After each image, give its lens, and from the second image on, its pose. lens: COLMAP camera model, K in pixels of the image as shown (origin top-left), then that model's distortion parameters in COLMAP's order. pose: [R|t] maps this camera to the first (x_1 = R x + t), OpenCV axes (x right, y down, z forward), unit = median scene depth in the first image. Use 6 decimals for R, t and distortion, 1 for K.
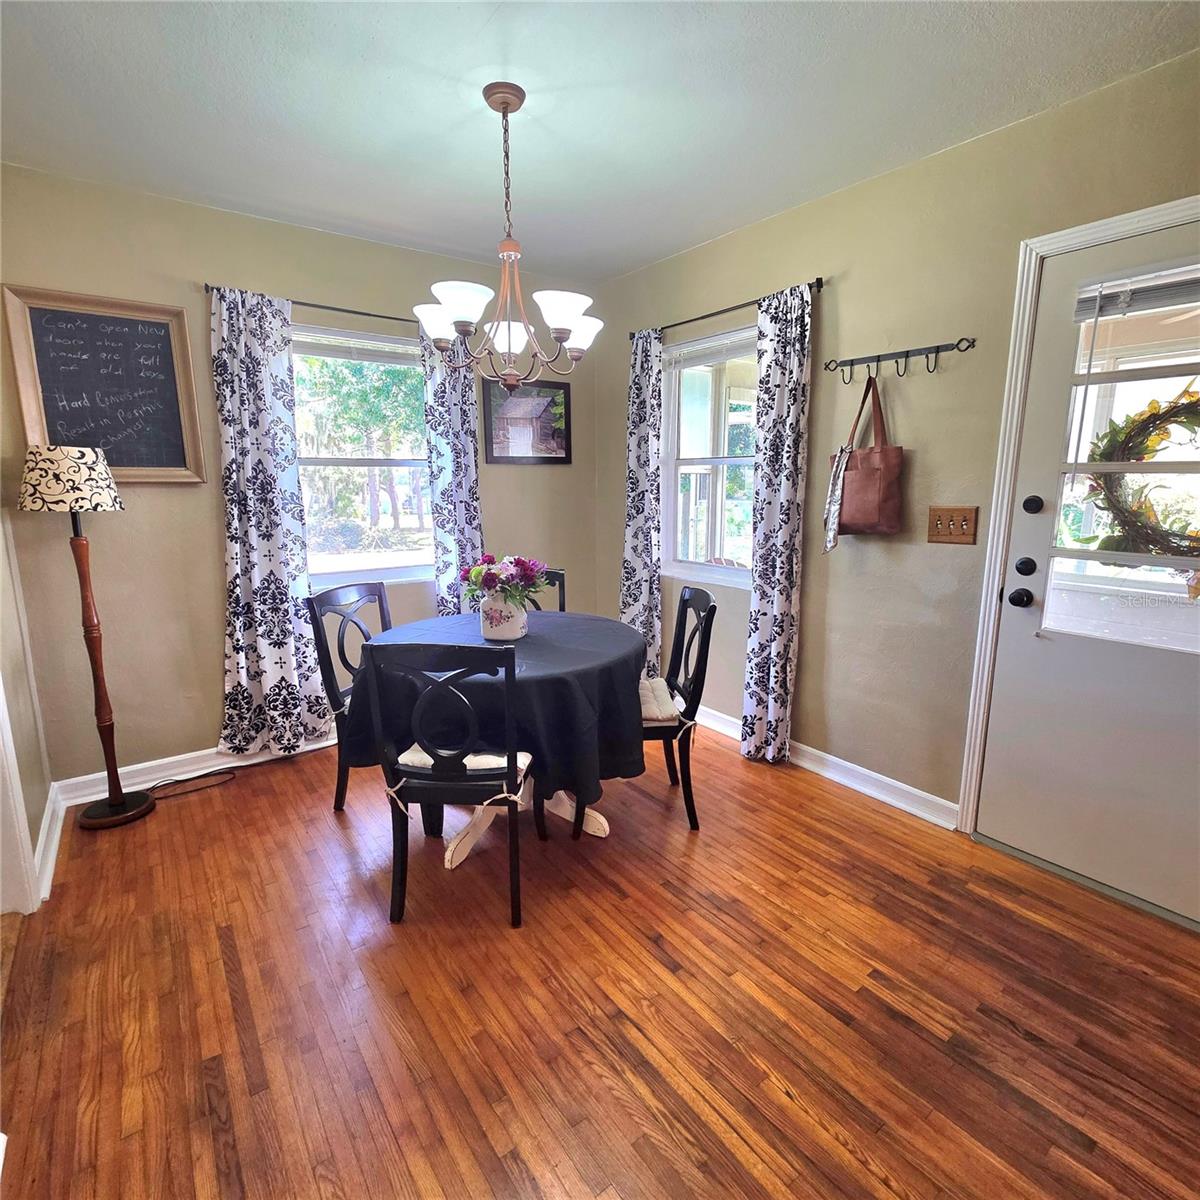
lens RADIAL K [[637.8, 0, 608.7], [0, 637.8, 601.5], [0, 0, 1]] dist [0.003282, -0.000984]
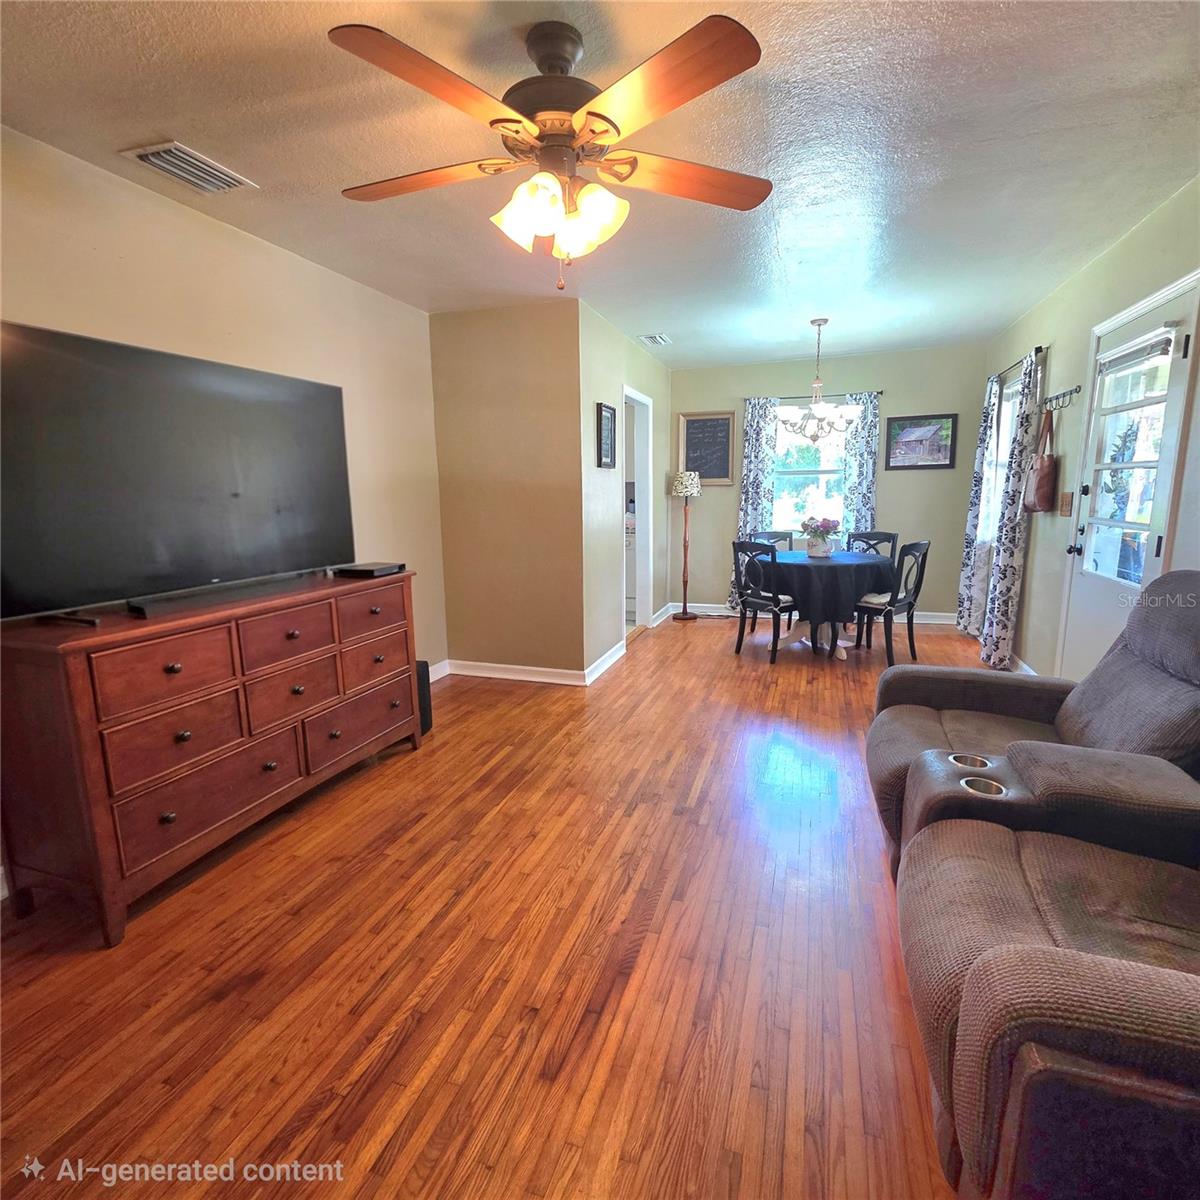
lens RADIAL K [[637.8, 0, 601.7], [0, 637.8, 604.2], [0, 0, 1]] dist [0.003282, -0.000984]
pose [[0.566908, 0.136515, -0.812391, 0.997241], [-0.137573, 0.988013, 0.070024, 0.139656], [0.812212, 0.072066, 0.578894, -0.665156]]
